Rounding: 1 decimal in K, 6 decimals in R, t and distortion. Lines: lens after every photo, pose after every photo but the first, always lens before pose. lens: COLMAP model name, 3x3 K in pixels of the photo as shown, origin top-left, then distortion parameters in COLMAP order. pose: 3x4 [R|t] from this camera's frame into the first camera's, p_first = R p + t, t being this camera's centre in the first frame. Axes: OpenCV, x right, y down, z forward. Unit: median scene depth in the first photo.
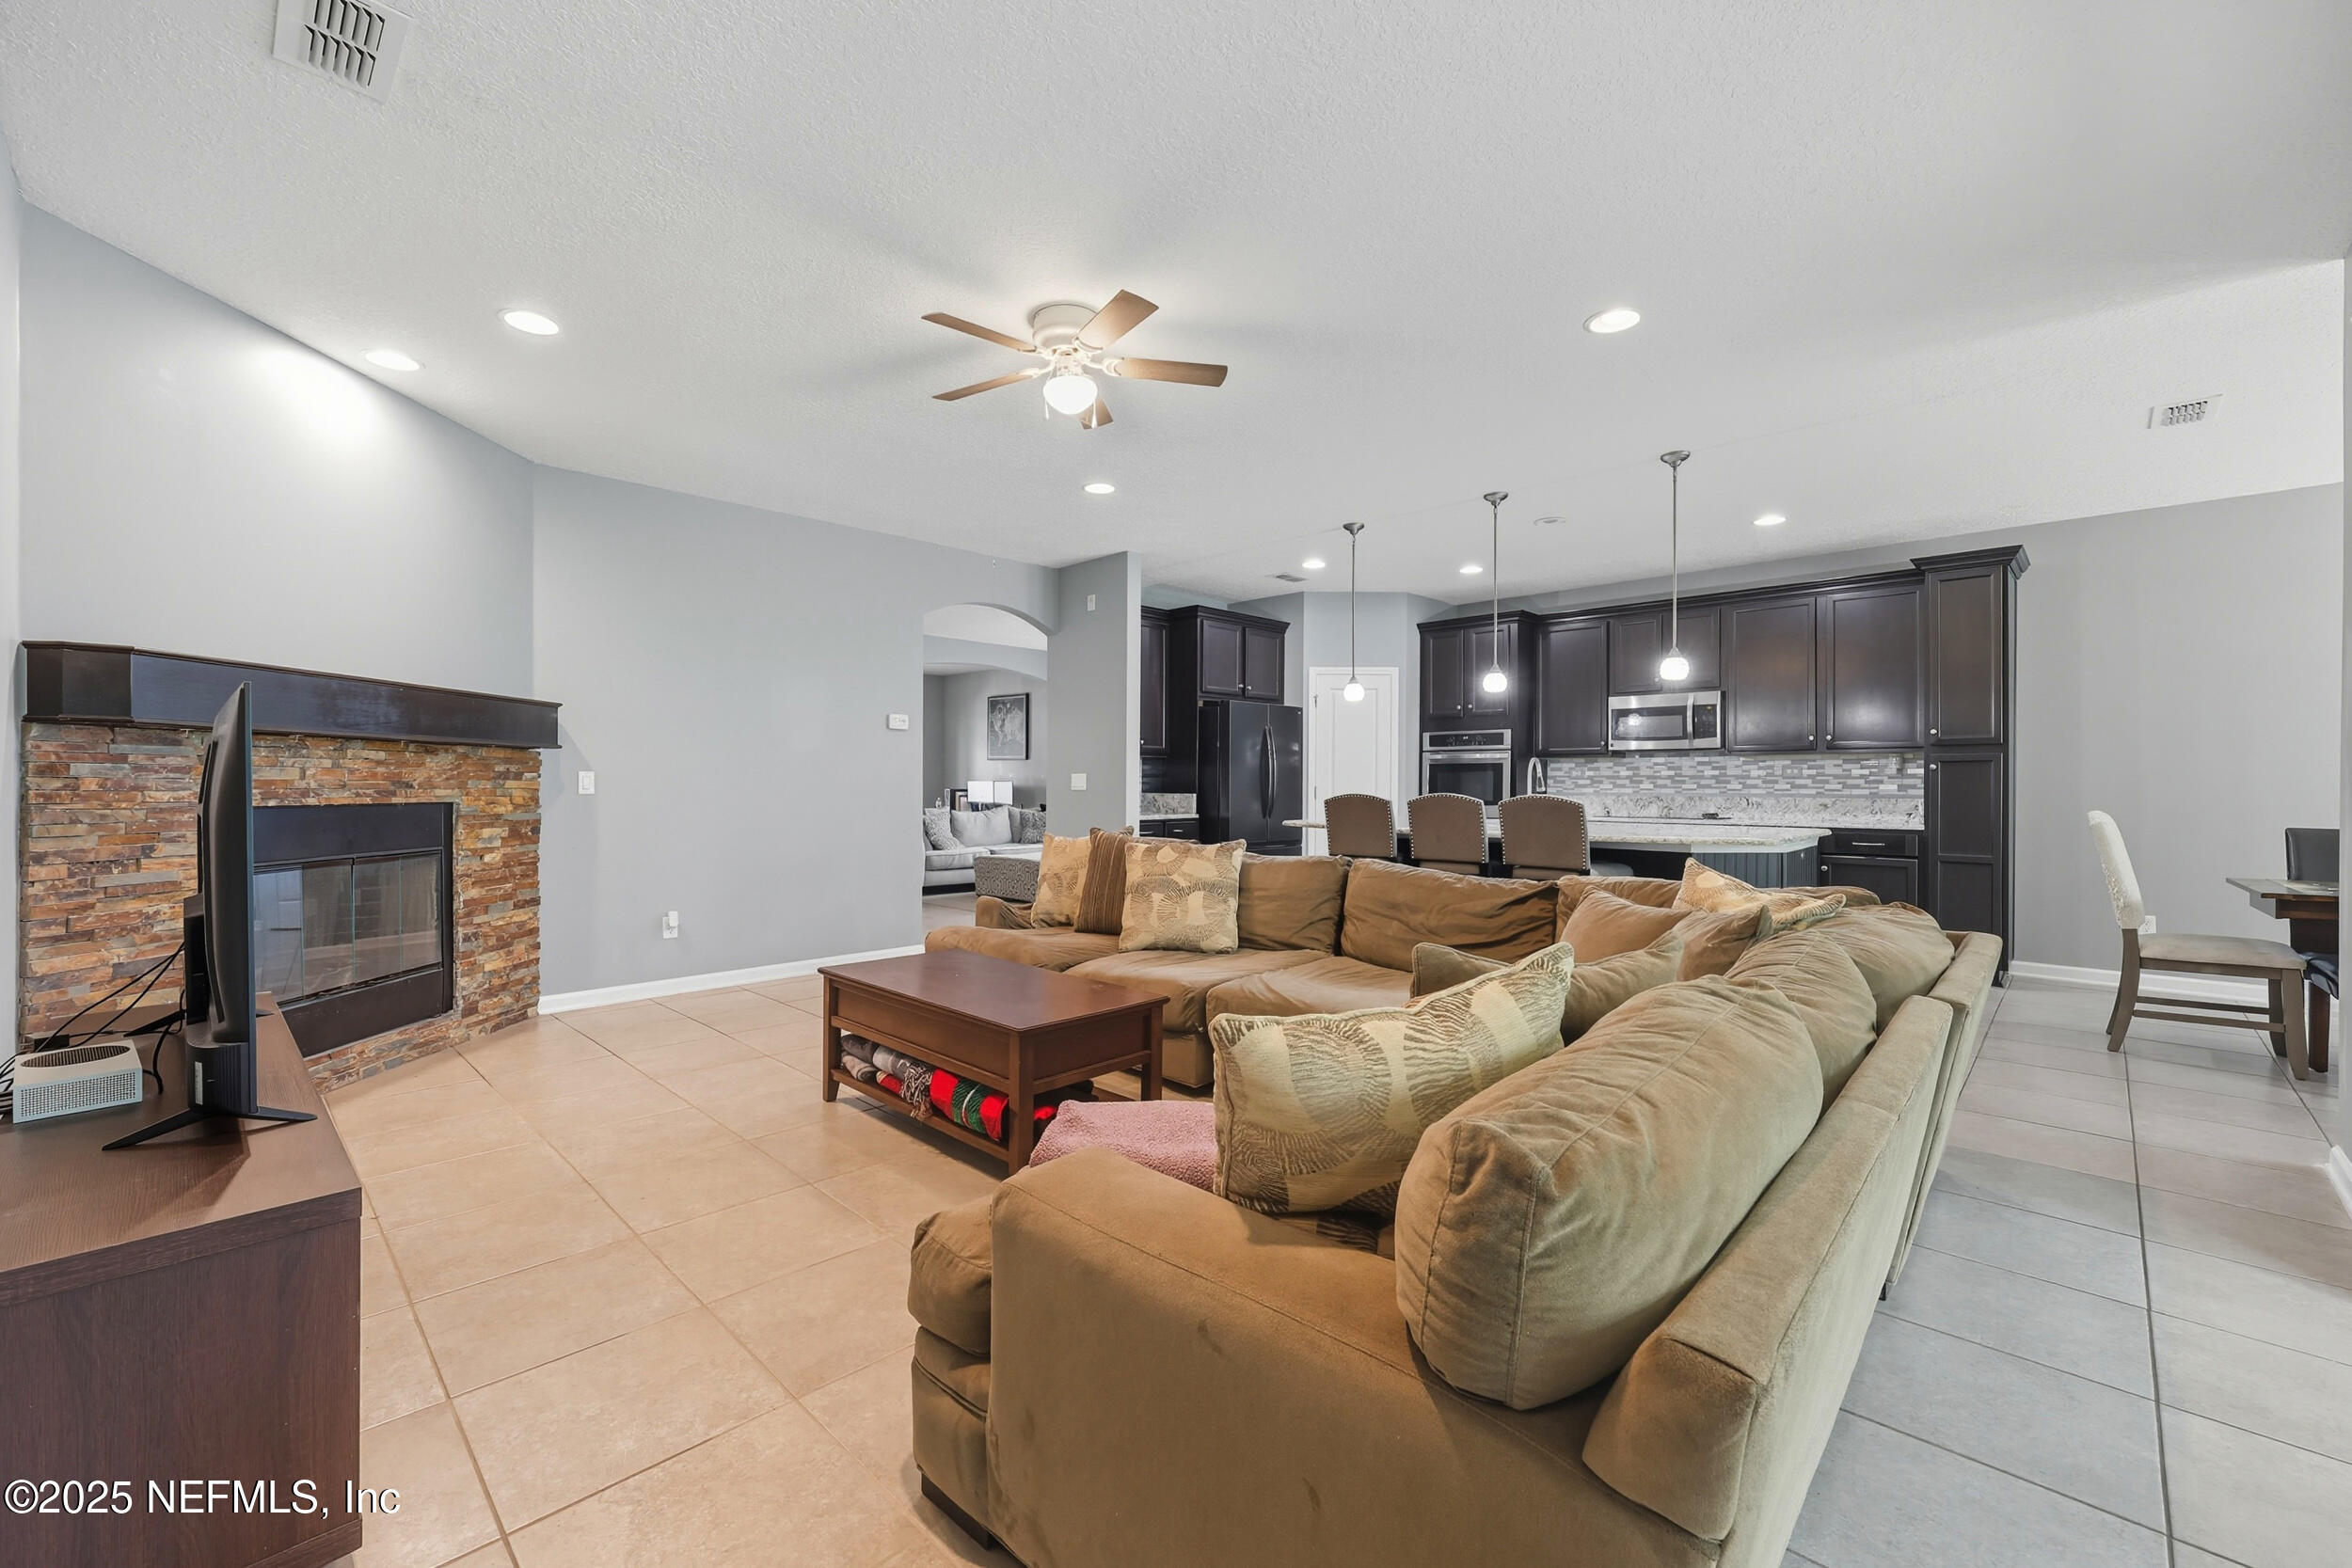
lens RADIAL K [[950.0, 0, 1172.5], [0, 950.0, 782.5], [0, 0, 1]] dist [0.000077, 0.000000]
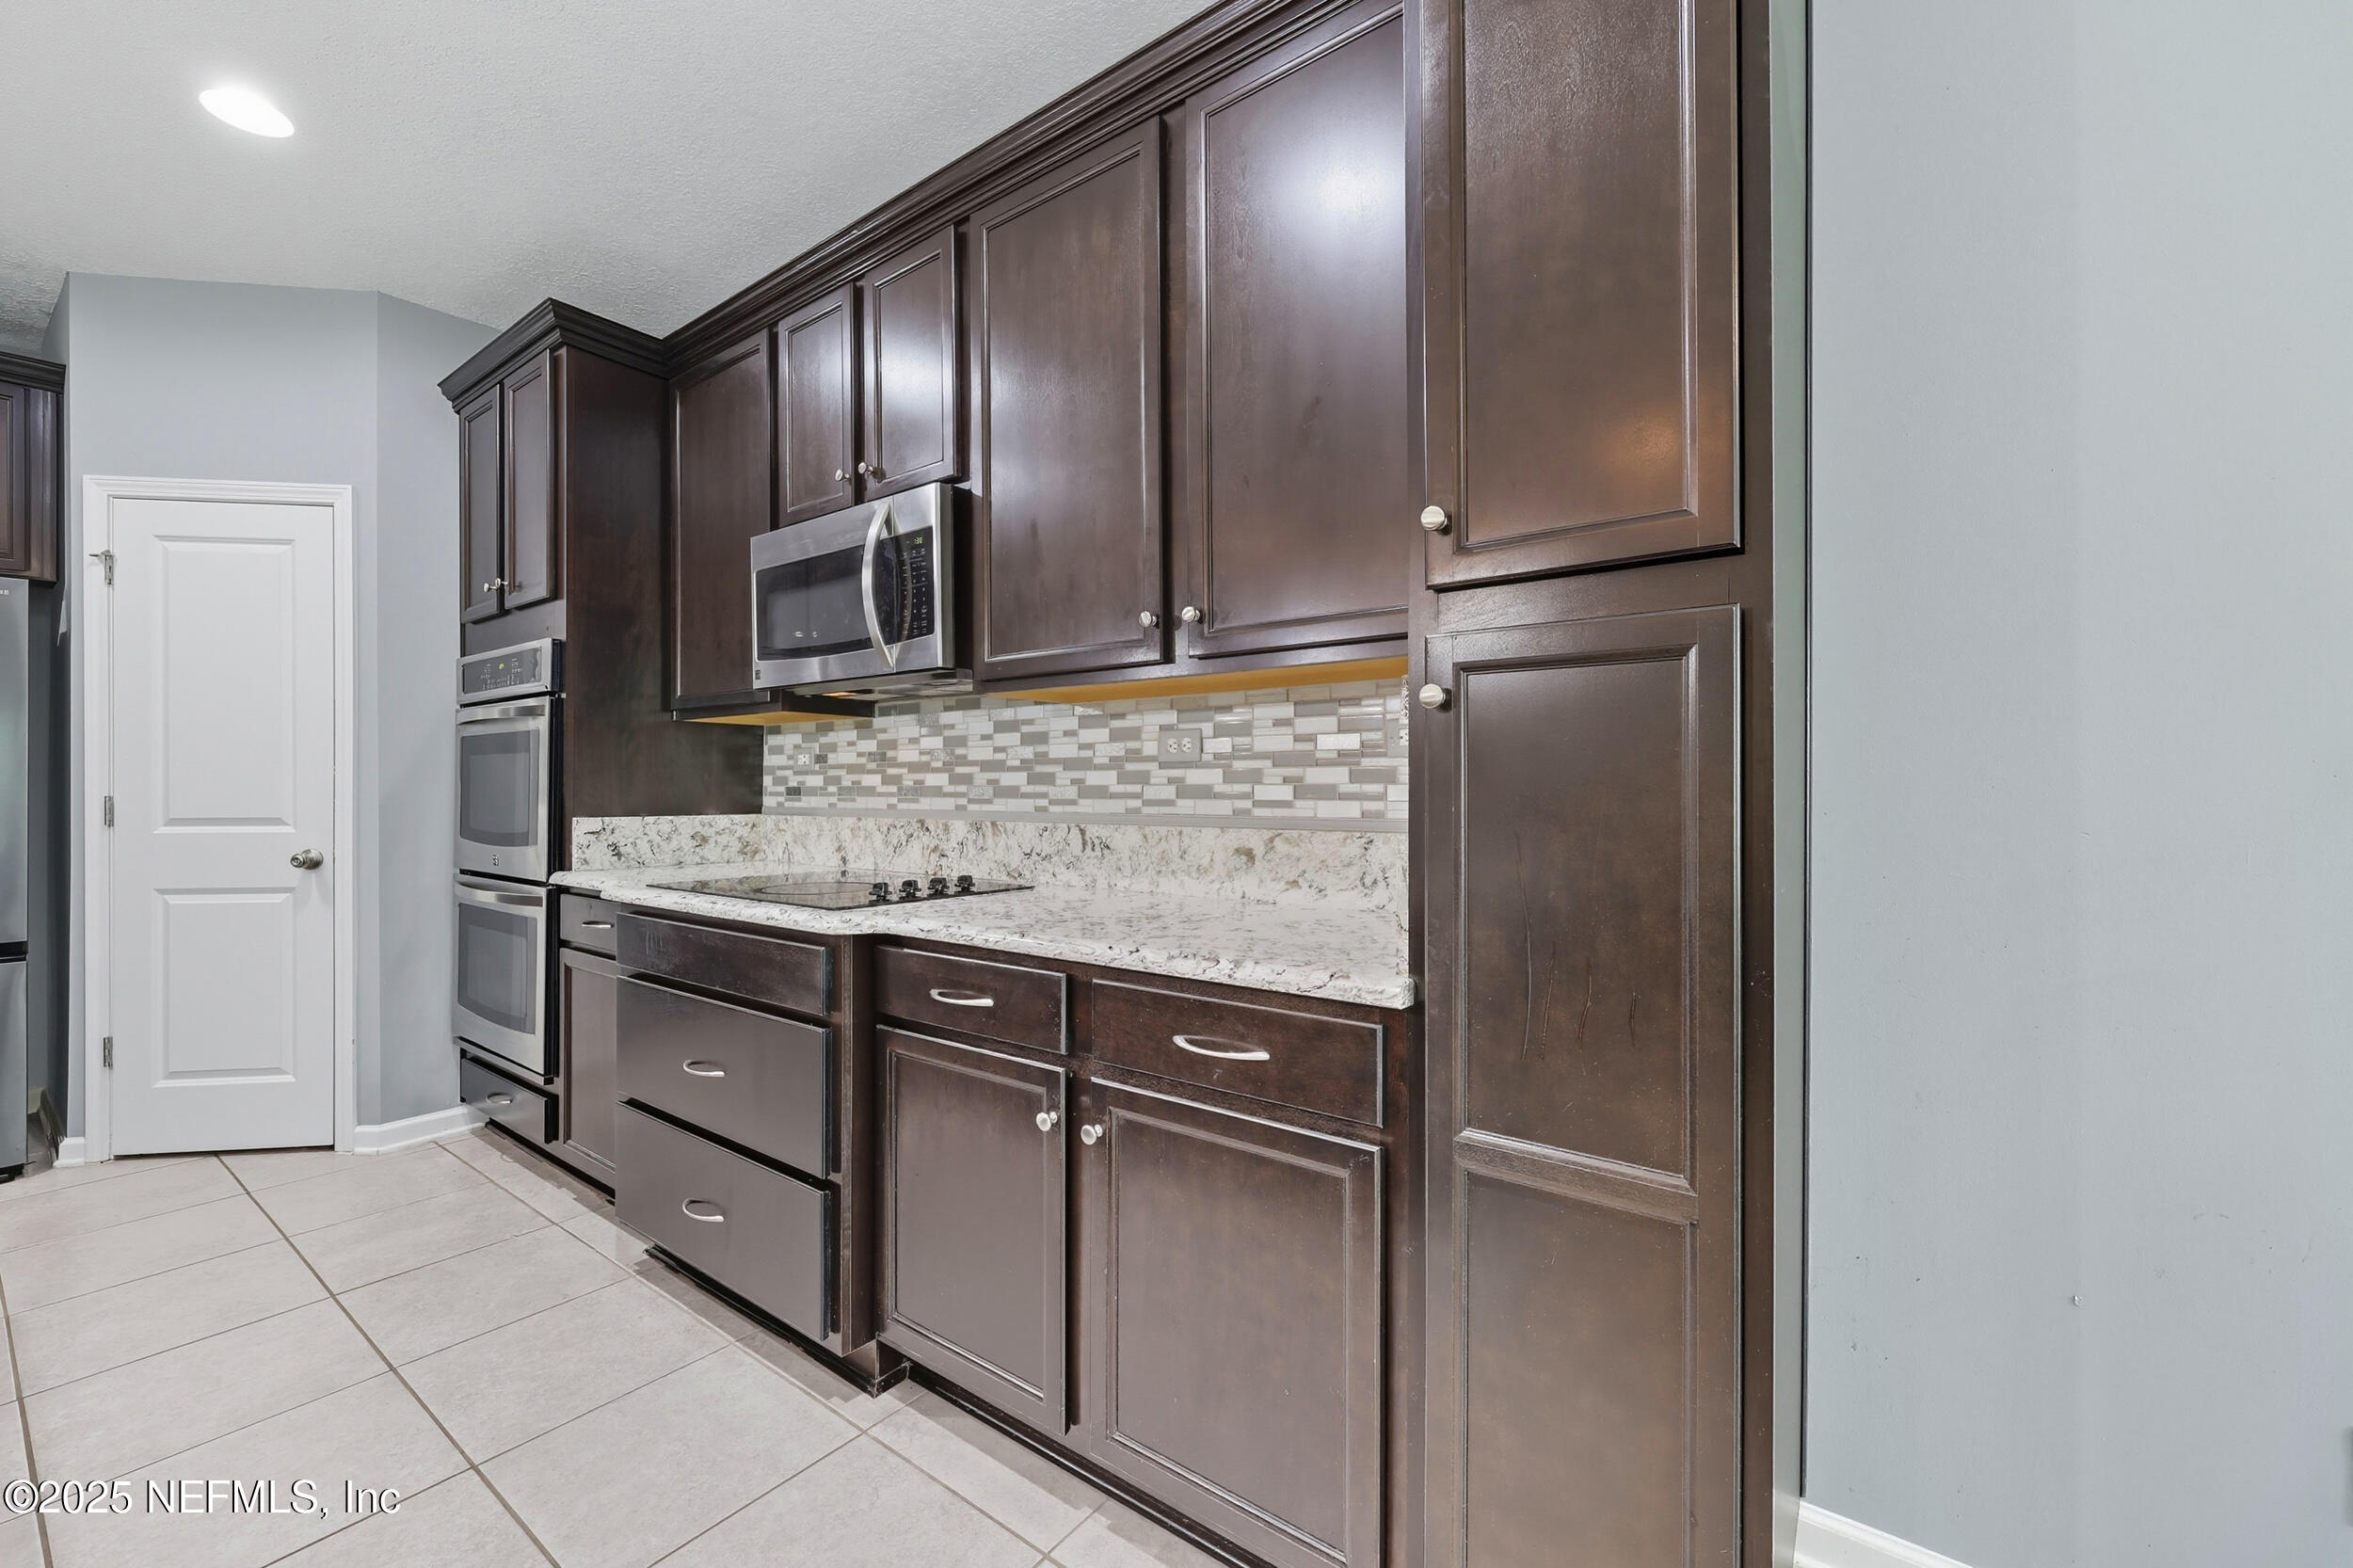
lens RADIAL K [[950.5, 0, 1165.2], [0, 950.5, 786.0], [0, 0, 1]] dist [0.000077, 0.000000]
pose [[0.991056, -0.005304, 0.133342, 0.702988], [0.005114, 0.999985, 0.001770, 0.001927], [-0.133349, -0.001072, 0.991069, 0.794000]]
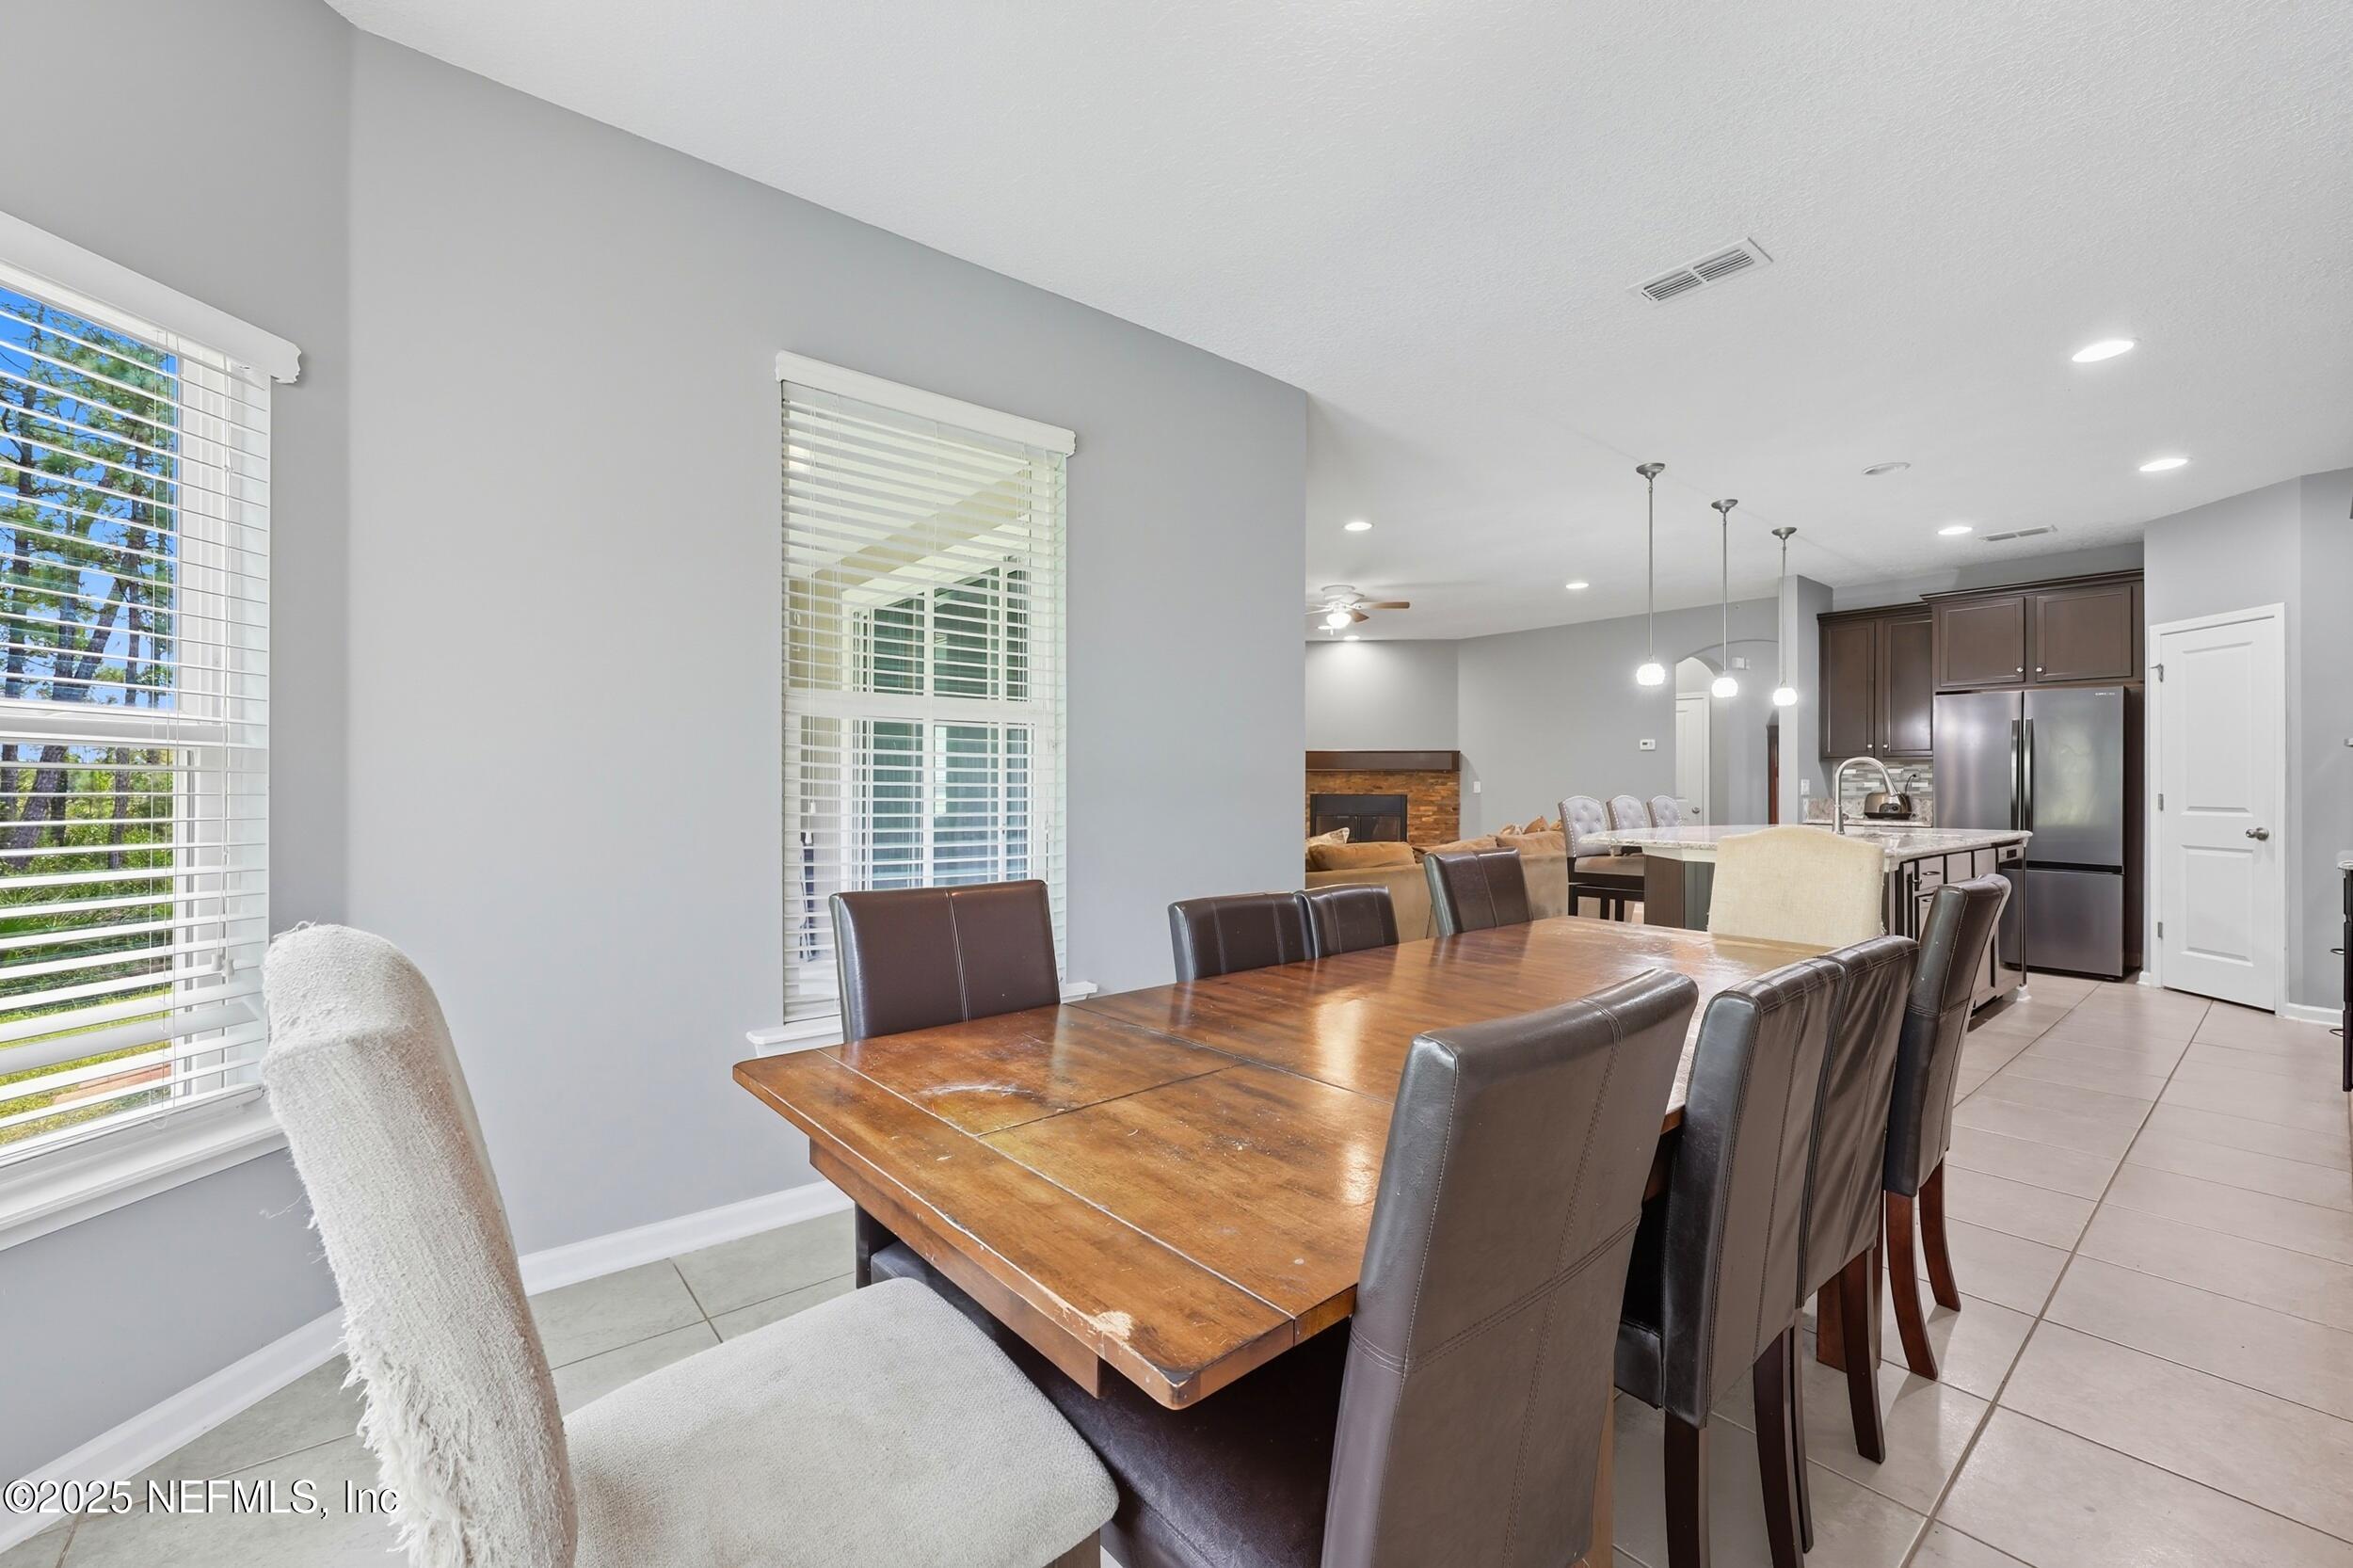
lens RADIAL K [[950.5, 0, 1174.0], [0, 950.5, 776.4], [0, 0, 1]] dist [0.000077, 0.000000]
pose [[-0.095892, -0.013412, -0.995301, 1.270180], [-0.006310, 0.999897, -0.012866, 0.006240], [0.995372, 0.005047, -0.095967, 0.470053]]
